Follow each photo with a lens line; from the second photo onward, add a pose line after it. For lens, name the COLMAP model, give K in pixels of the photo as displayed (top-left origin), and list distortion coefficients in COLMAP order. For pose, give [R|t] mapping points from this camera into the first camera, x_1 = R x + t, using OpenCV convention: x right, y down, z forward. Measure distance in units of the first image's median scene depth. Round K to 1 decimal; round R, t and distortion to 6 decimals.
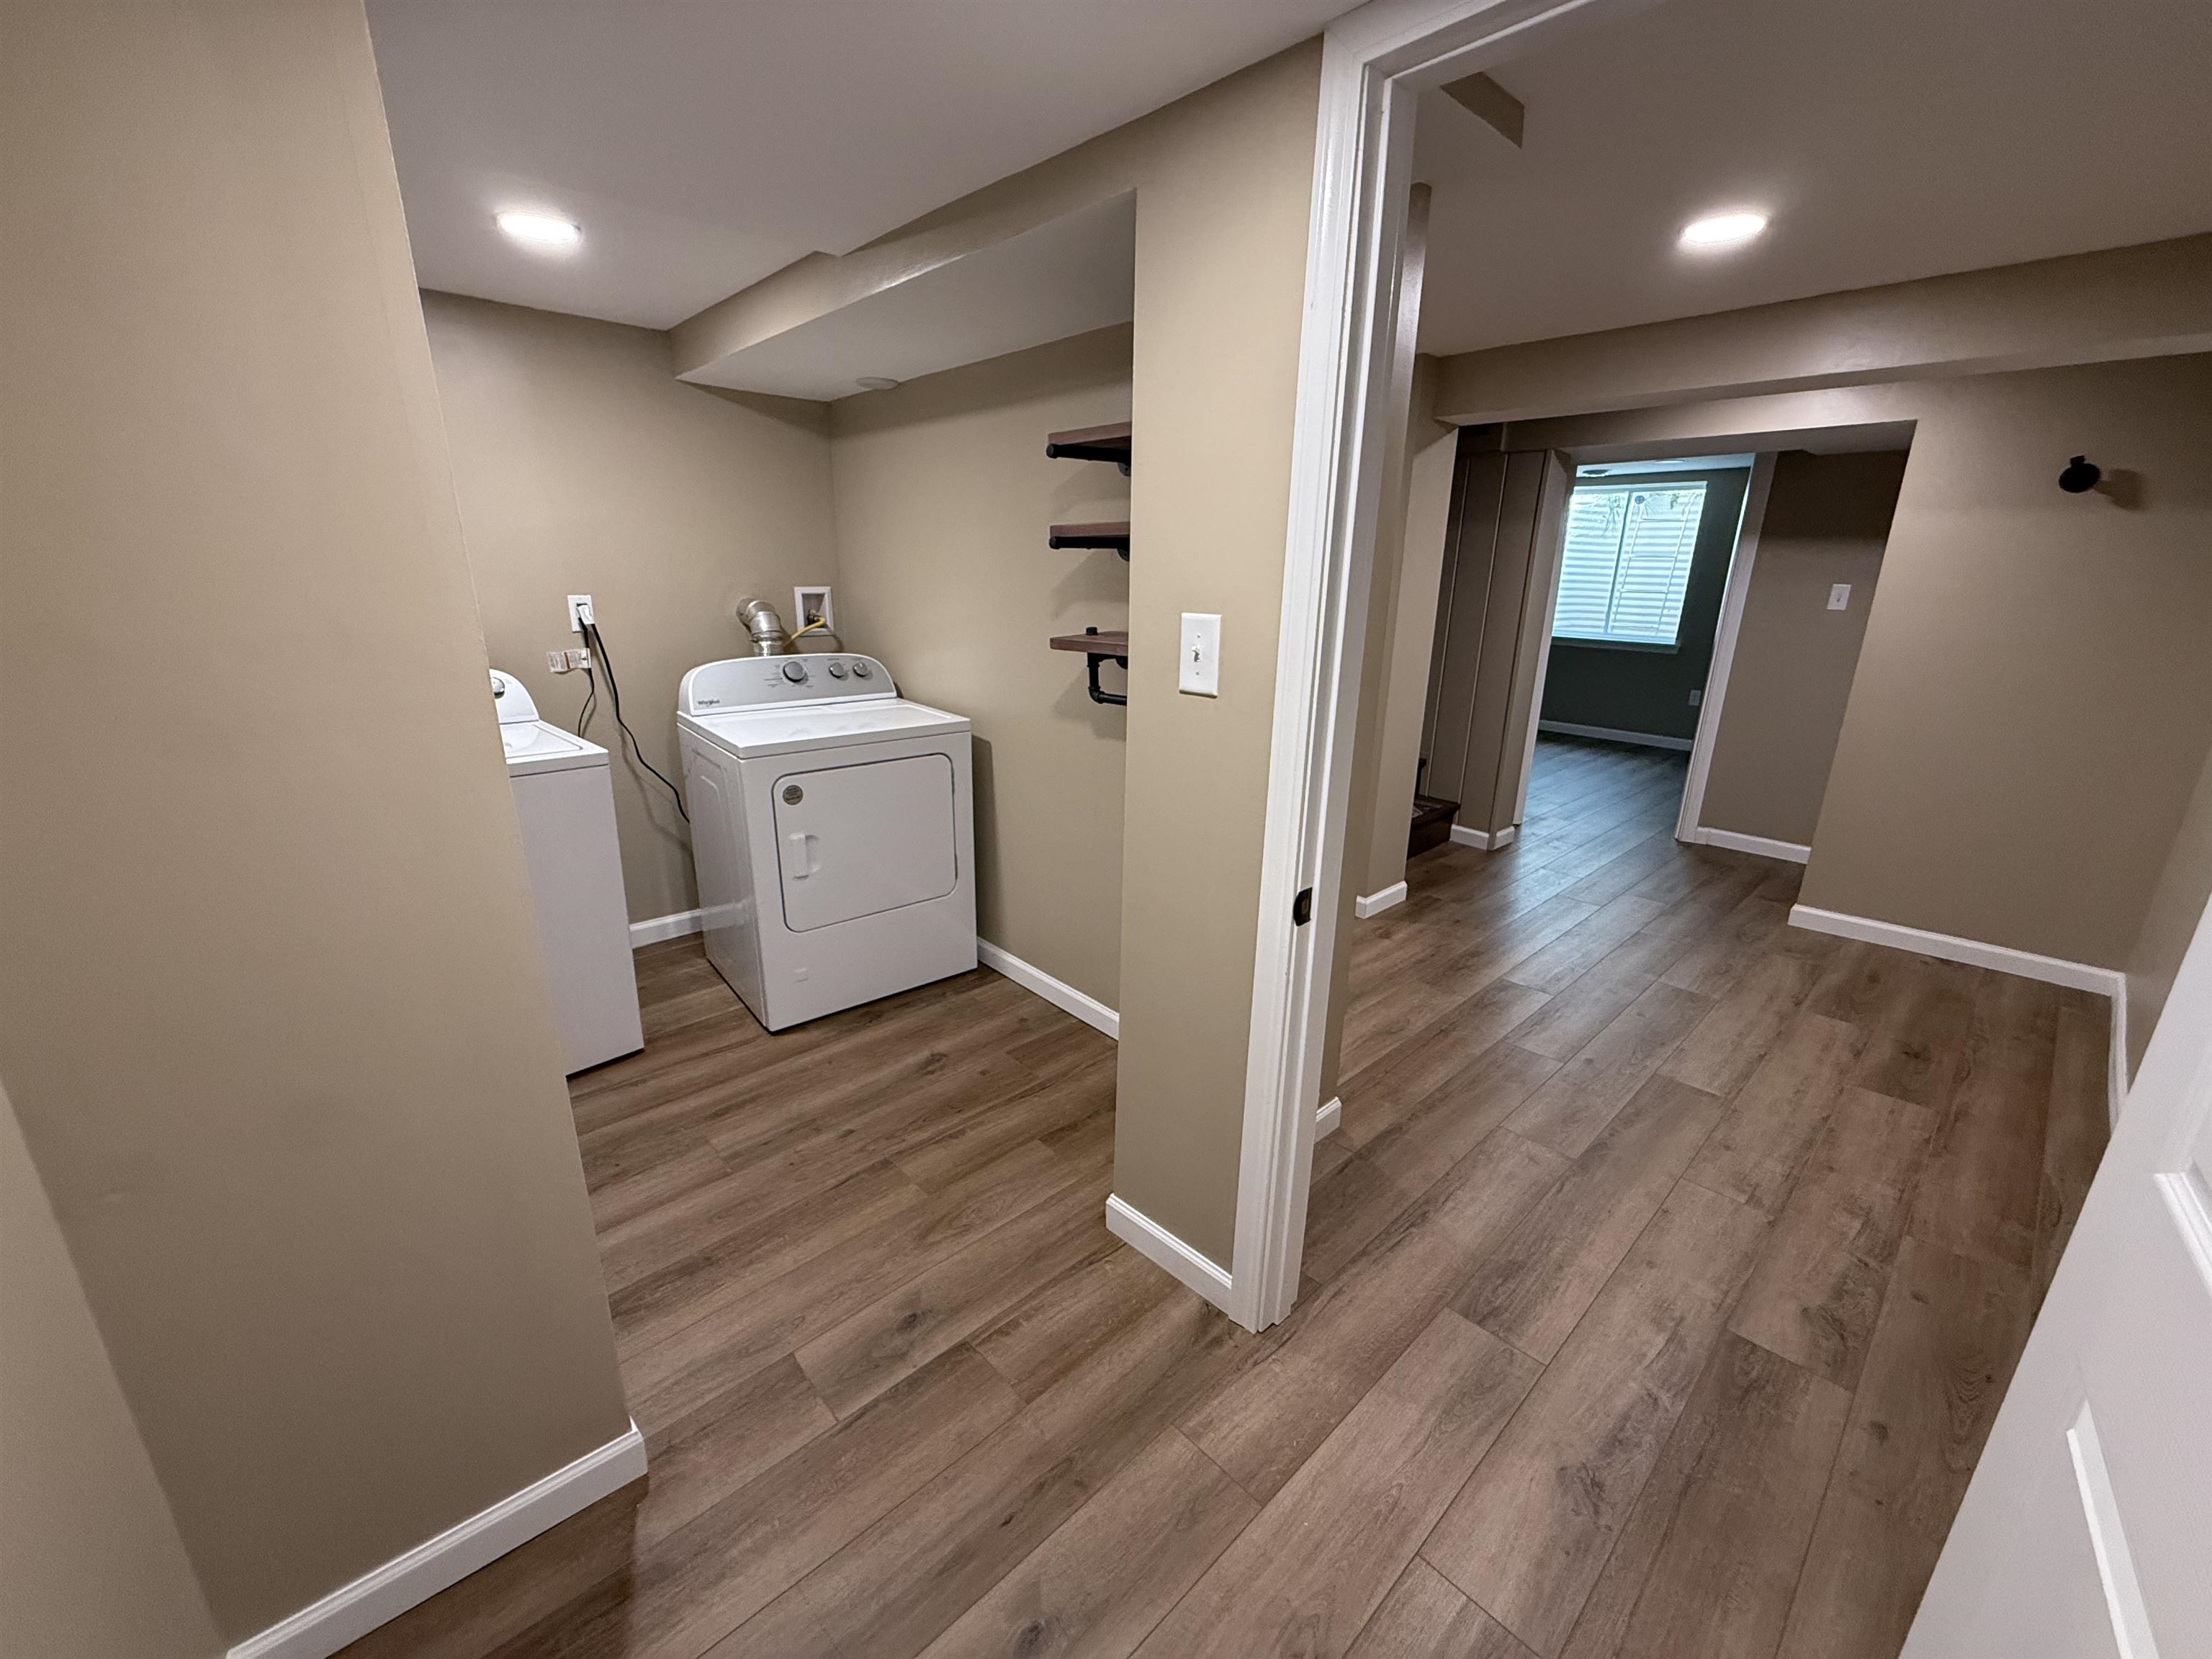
lens RADIAL K [[885.1, 0, 1097.3], [0, 885.1, 828.9], [0, 0, 1]] dist [0.000609, 0.000382]
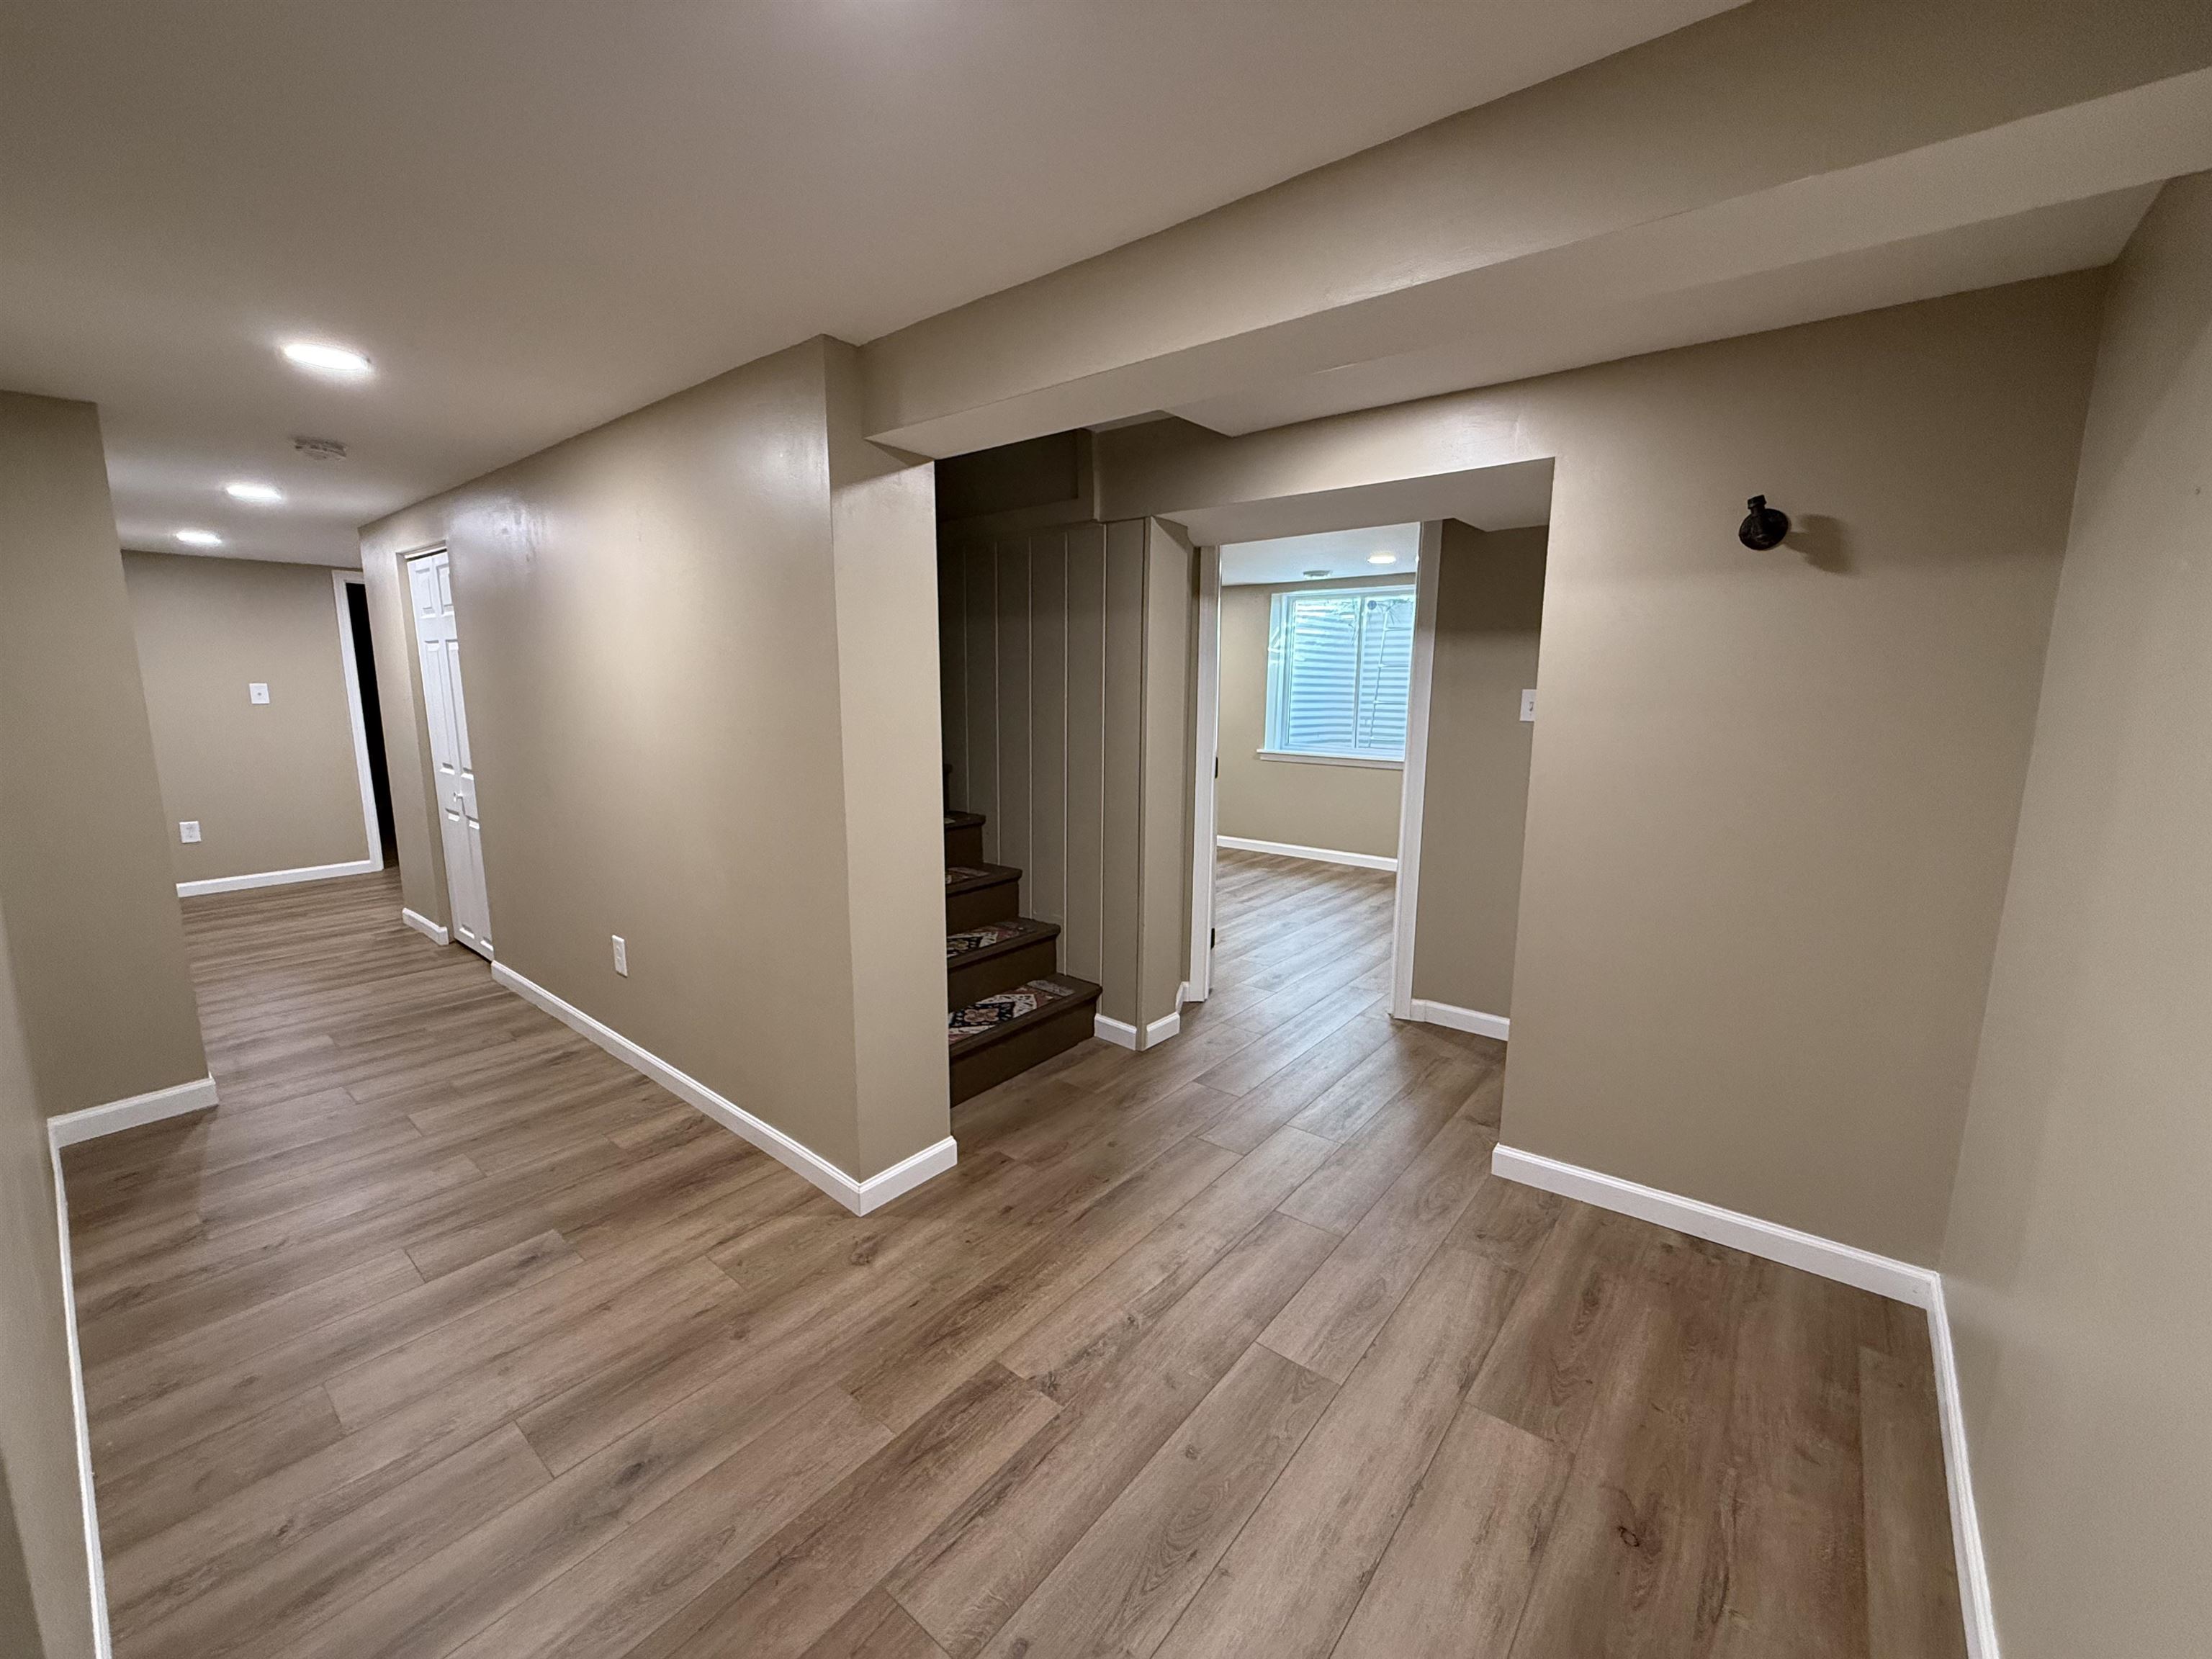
lens RADIAL K [[885.1, 0, 1097.3], [0, 885.1, 828.9], [0, 0, 1]] dist [0.000609, 0.000382]
pose [[0.990186, -0.029180, 0.136676, 0.433806], [0.046388, 0.991139, -0.124465, -0.092339], [-0.131833, 0.129584, 0.982766, 0.370956]]
